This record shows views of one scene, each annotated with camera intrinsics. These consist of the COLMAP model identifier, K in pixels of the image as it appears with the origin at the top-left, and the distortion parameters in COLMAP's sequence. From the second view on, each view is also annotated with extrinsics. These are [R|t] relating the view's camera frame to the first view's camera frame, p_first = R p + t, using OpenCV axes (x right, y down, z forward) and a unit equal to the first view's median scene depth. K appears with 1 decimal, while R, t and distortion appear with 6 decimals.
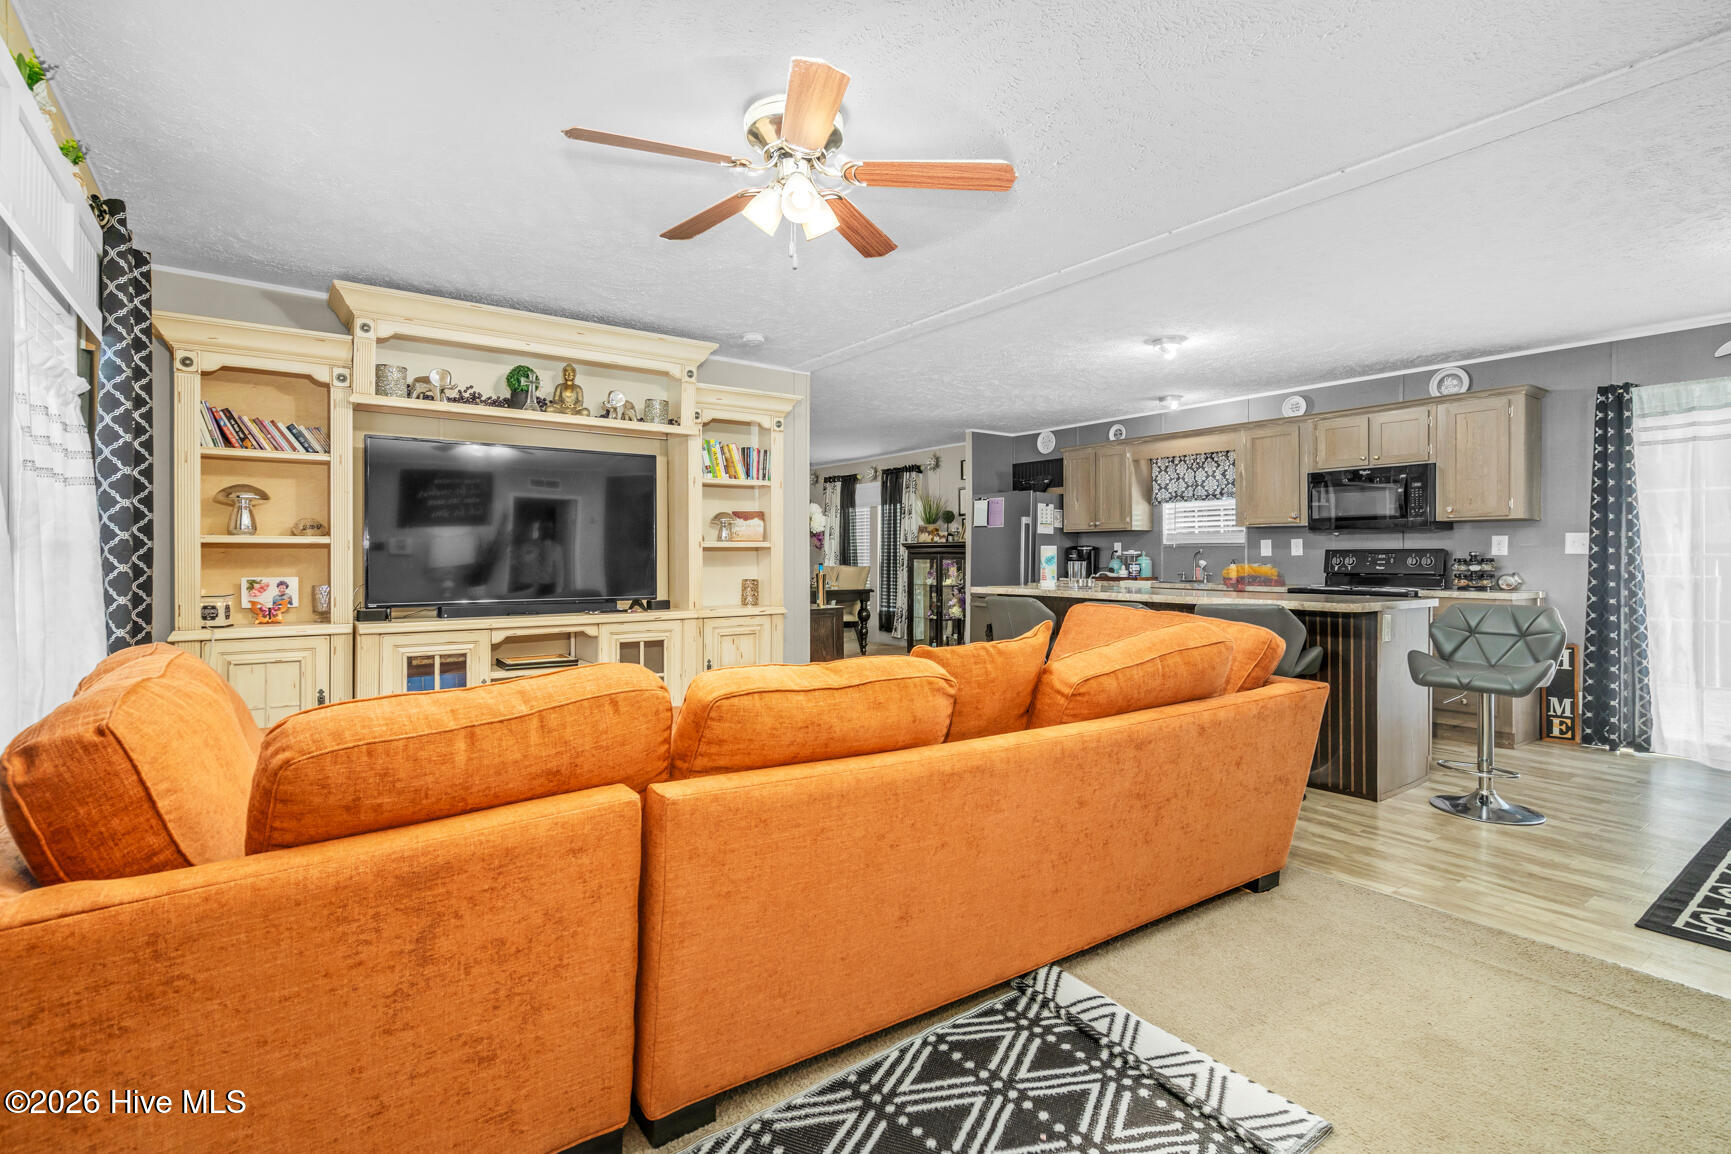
lens RADIAL K [[820.3, 0, 857.3], [0, 820.3, 562.4], [0, 0, 1]] dist [0.001006, -0.000987]
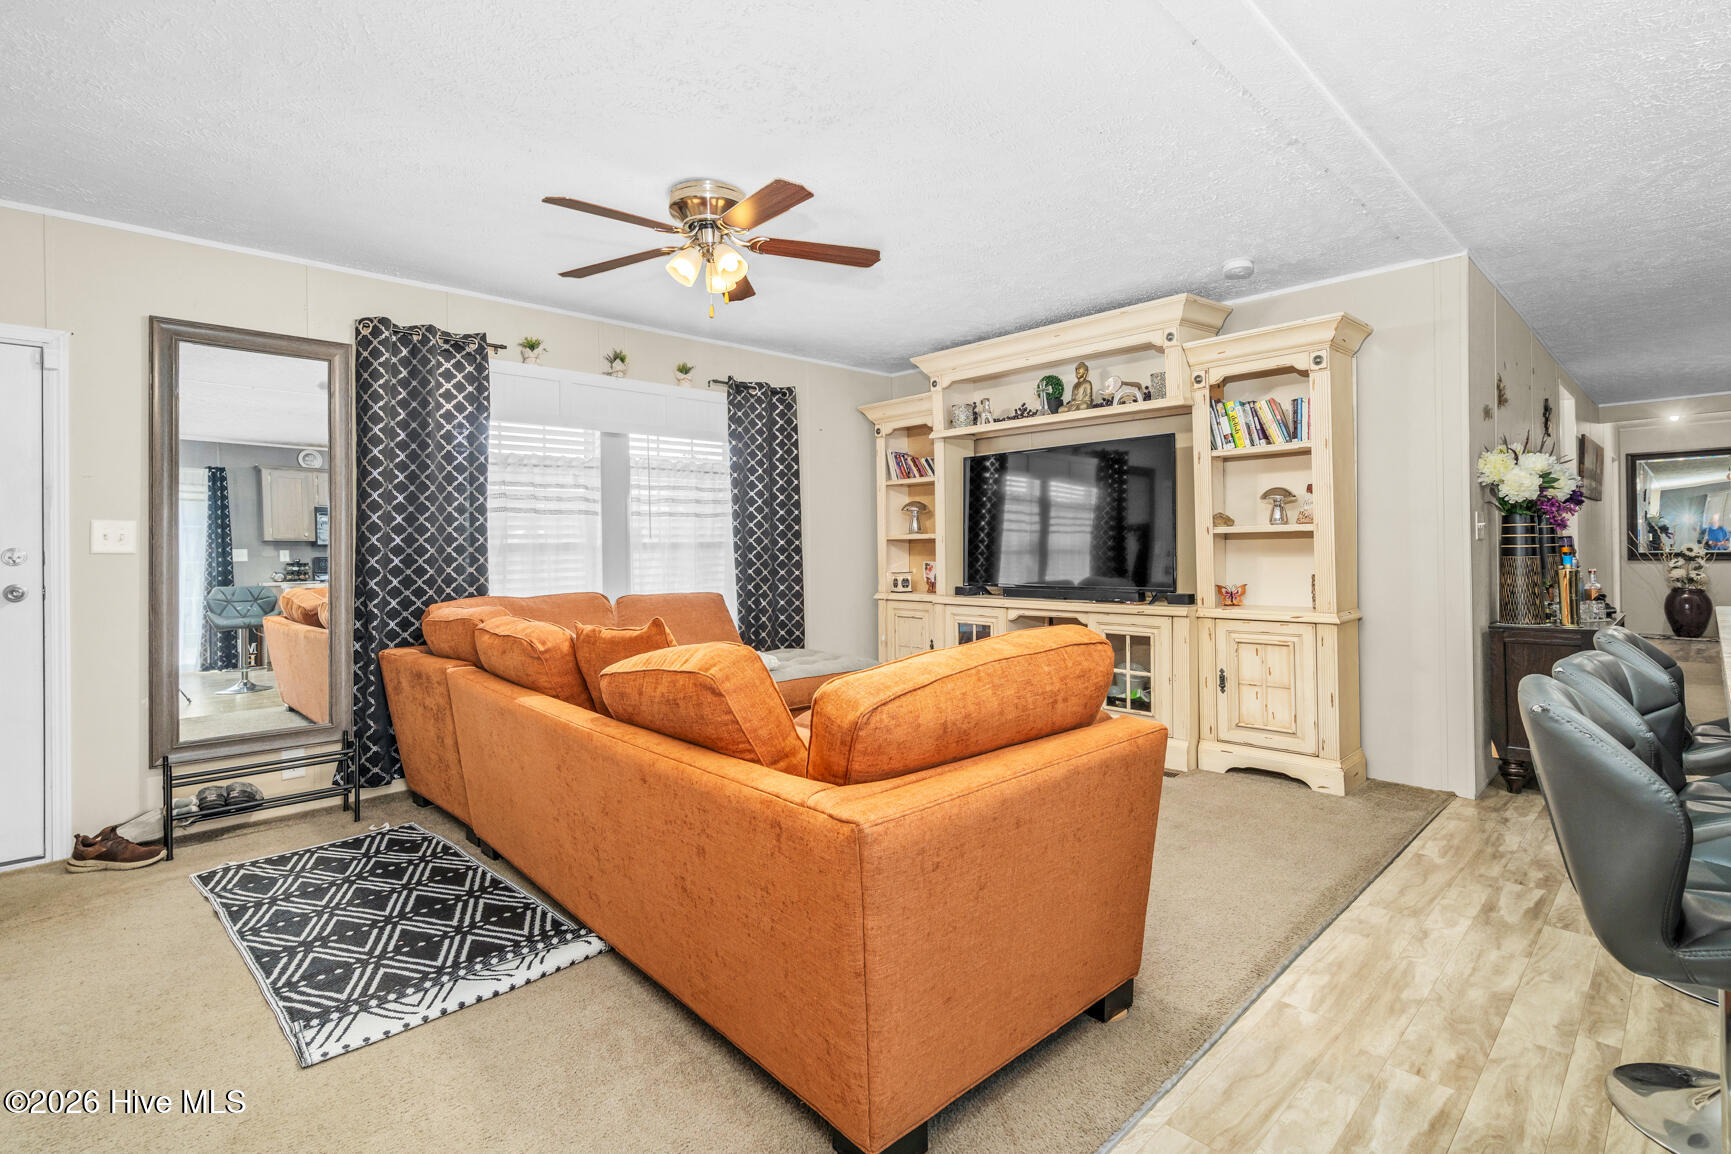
lens RADIAL K [[820.3, 0, 855.6], [0, 820.3, 544.3], [0, 0, 1]] dist [0.001006, -0.000987]
pose [[0.137912, -0.006960, -0.990420, 0.761185], [0.004319, 0.999970, -0.006426, -0.004662], [0.990435, -0.003391, 0.137938, 0.673963]]
